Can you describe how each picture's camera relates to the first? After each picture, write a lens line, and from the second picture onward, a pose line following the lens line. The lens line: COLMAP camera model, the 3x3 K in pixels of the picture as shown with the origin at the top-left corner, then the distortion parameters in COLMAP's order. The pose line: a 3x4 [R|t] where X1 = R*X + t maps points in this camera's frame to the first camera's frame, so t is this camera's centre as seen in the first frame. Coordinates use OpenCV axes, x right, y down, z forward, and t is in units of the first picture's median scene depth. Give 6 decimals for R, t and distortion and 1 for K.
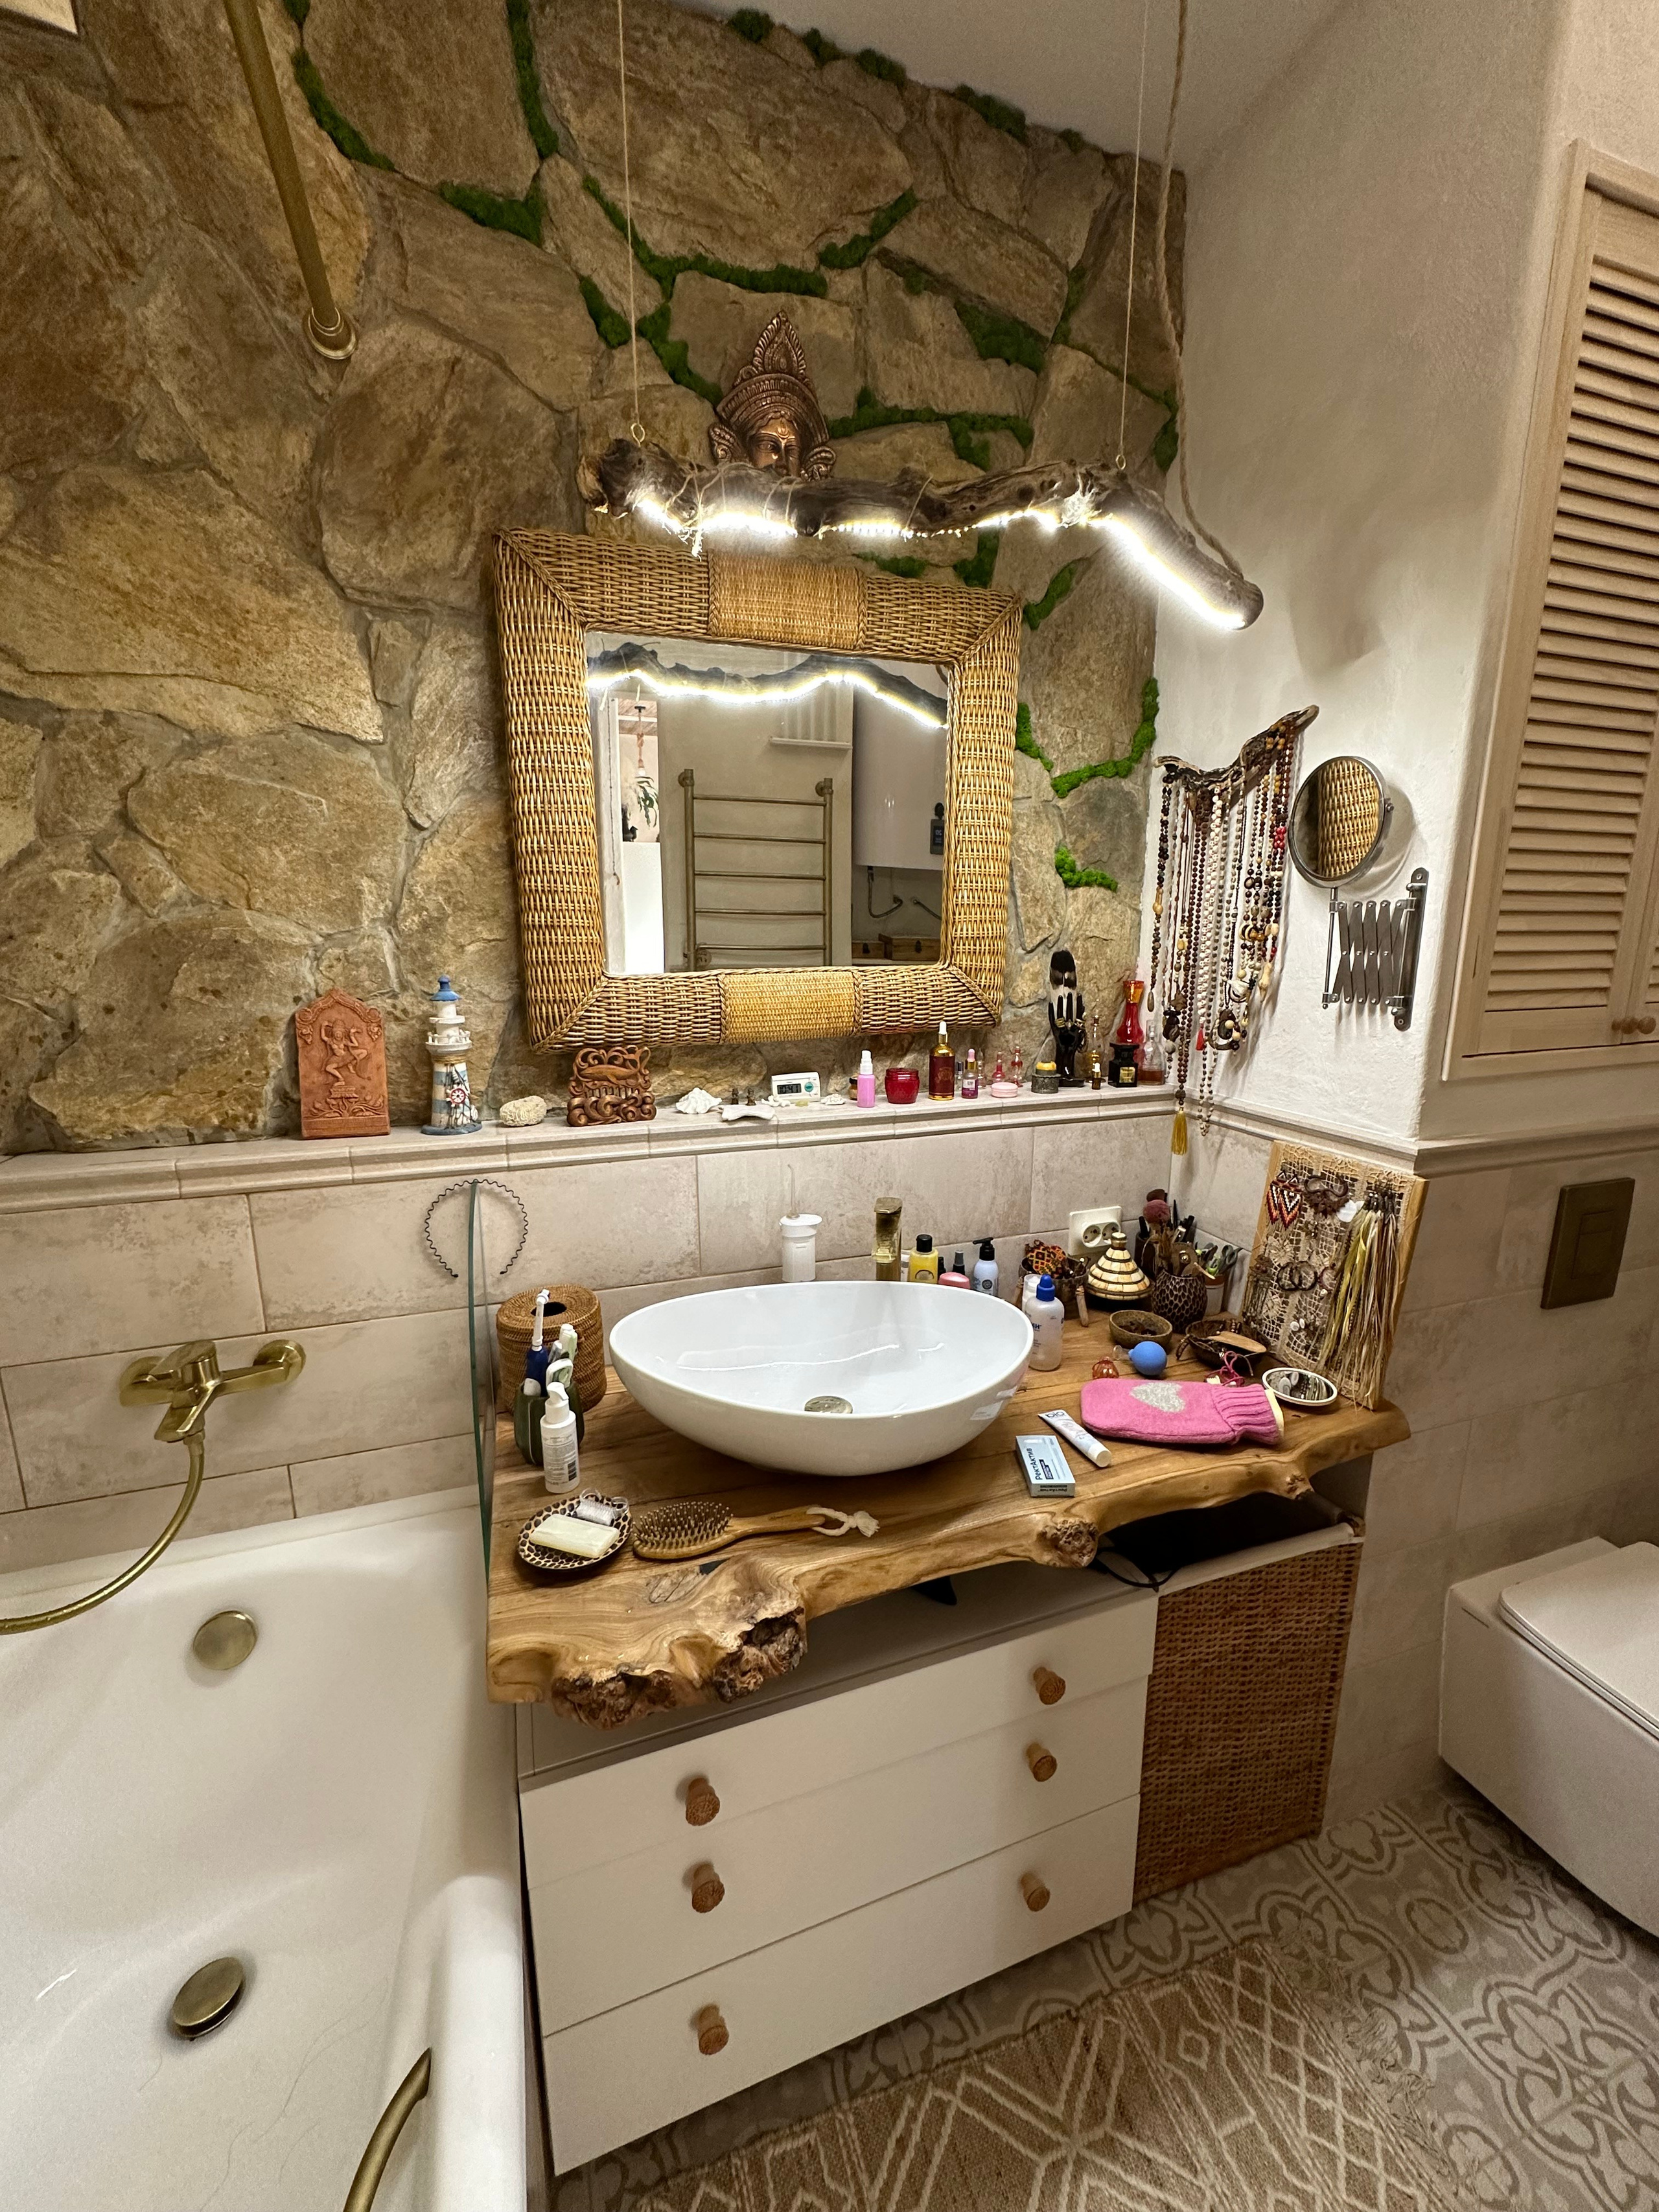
lens RADIAL K [[872.6, 0, 825.6], [0, 872.6, 1104.7], [0, 0, 1]] dist [0.001383, 0.000039]
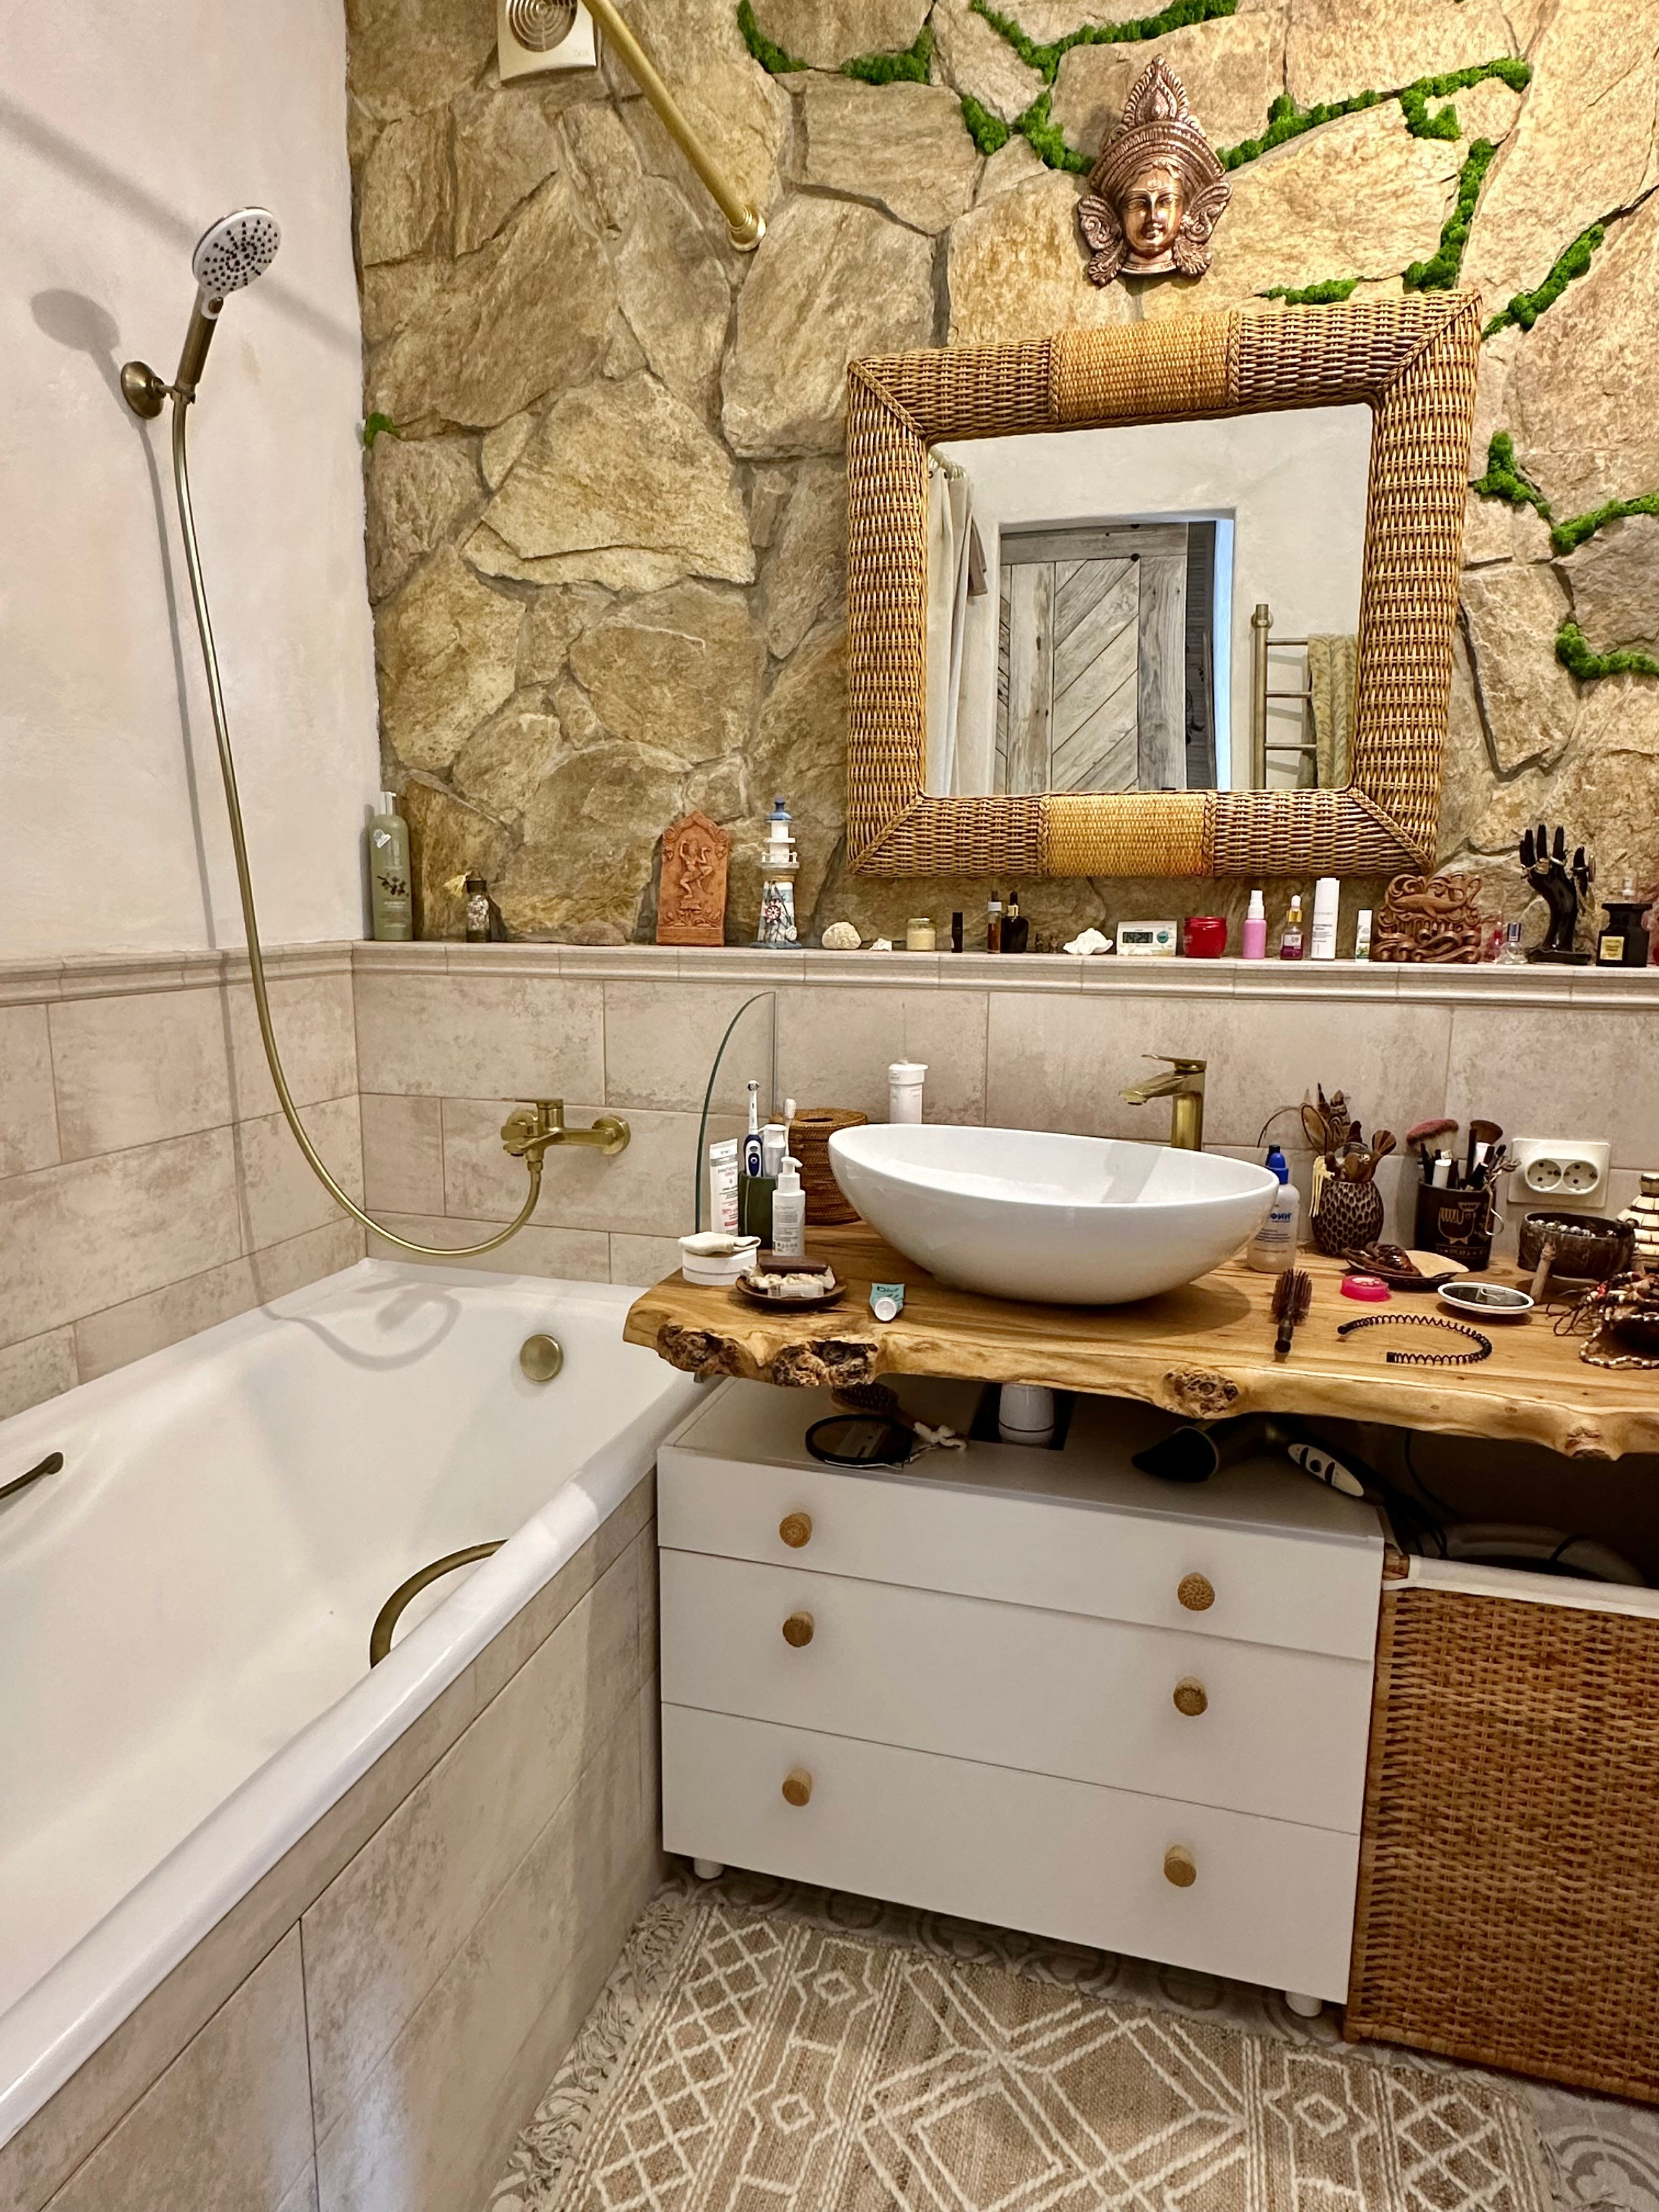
lens RADIAL K [[1295.2, 0, 833.7], [0, 1295.2, 1099.0], [0, 0, 1]] dist [-0.002389, 0.004405]
pose [[0.814896, 0.100659, -0.570799, 0.579305], [-0.123361, 0.992361, -0.001114, 0.219181], [0.566327, 0.071322, 0.821089, -0.228474]]
